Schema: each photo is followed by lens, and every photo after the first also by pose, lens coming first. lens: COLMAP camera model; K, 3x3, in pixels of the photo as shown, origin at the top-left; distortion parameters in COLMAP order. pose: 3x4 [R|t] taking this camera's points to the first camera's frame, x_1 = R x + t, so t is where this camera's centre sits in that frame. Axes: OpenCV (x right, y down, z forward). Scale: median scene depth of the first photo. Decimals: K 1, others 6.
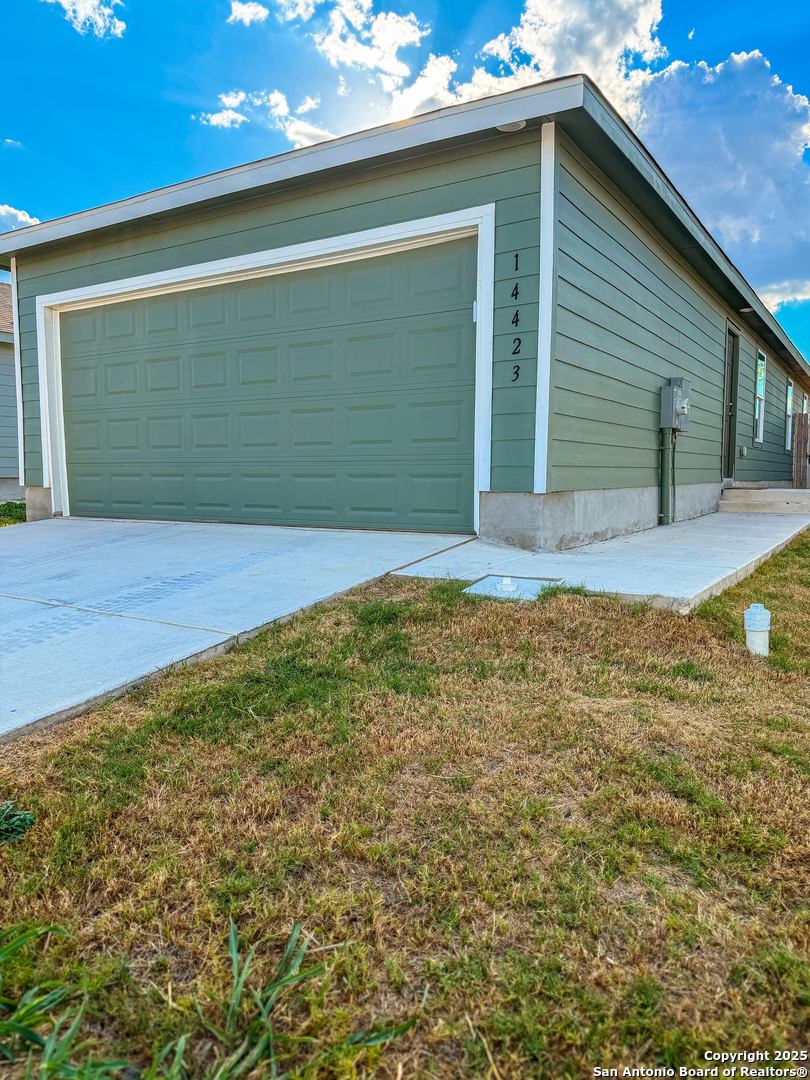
lens RADIAL K [[770.5, 0, 395.5], [0, 770.5, 544.5], [0, 0, 1]] dist [0.048791, -0.052502]
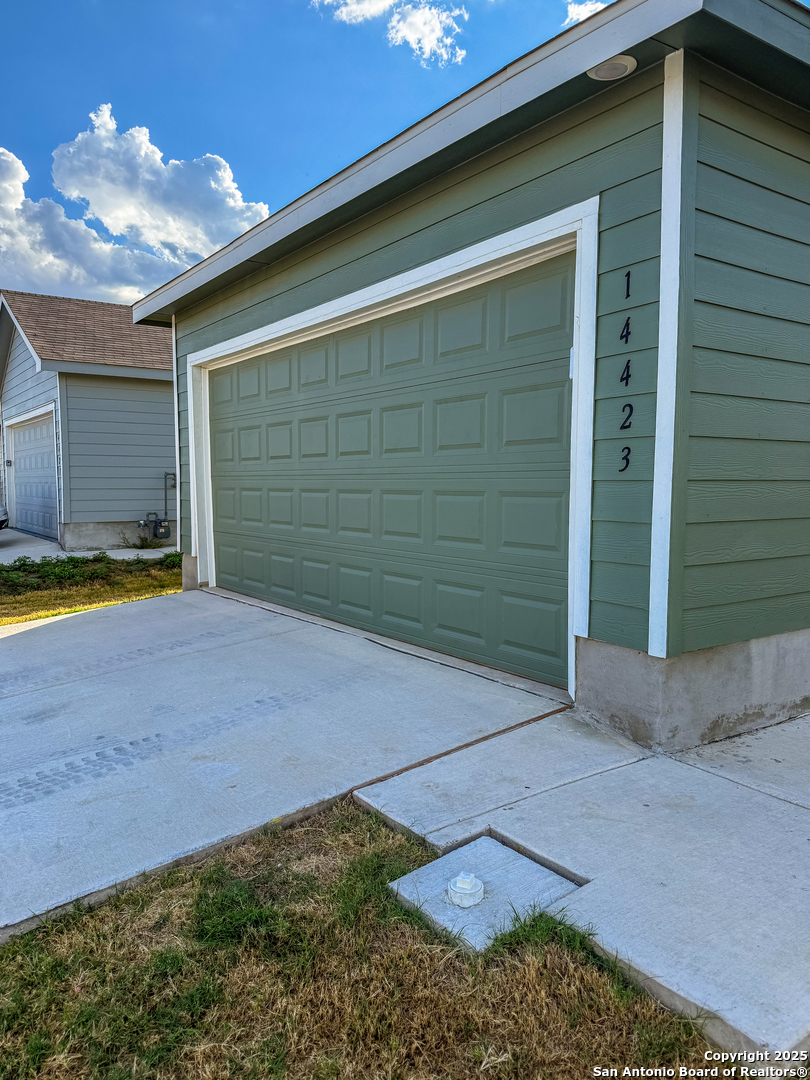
lens RADIAL K [[781.4, 0, 399.4], [0, 781.4, 540.3], [0, 0, 1]] dist [0.072914, -0.097428]
pose [[0.918904, 0.029708, -0.393360, 0.160532], [-0.035975, 0.999316, -0.008567, -0.096529], [0.392836, 0.022024, 0.919345, 0.229617]]
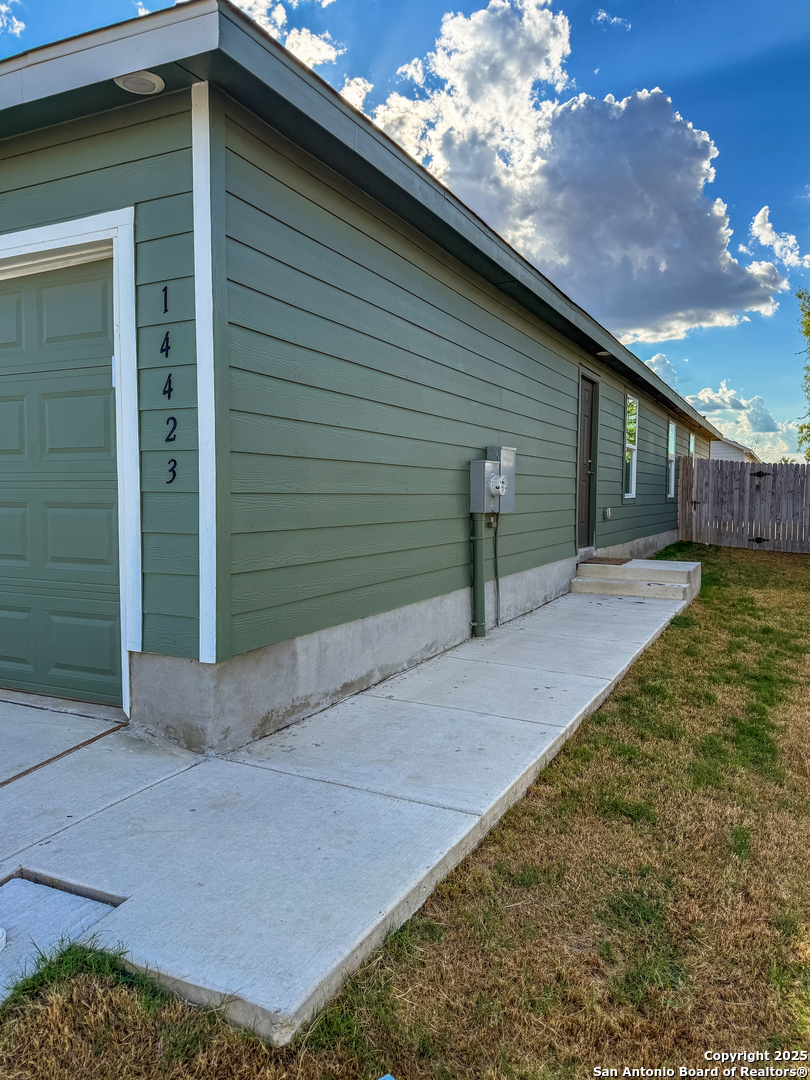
lens RADIAL K [[780.7, 0, 405.0], [0, 780.7, 540.0], [0, 0, 1]] dist [0.050154, -0.054146]
pose [[0.993925, -0.005255, 0.109936, 0.184081], [0.008539, 0.999531, -0.029423, -0.097098], [-0.109730, 0.030183, 0.993503, 0.228326]]
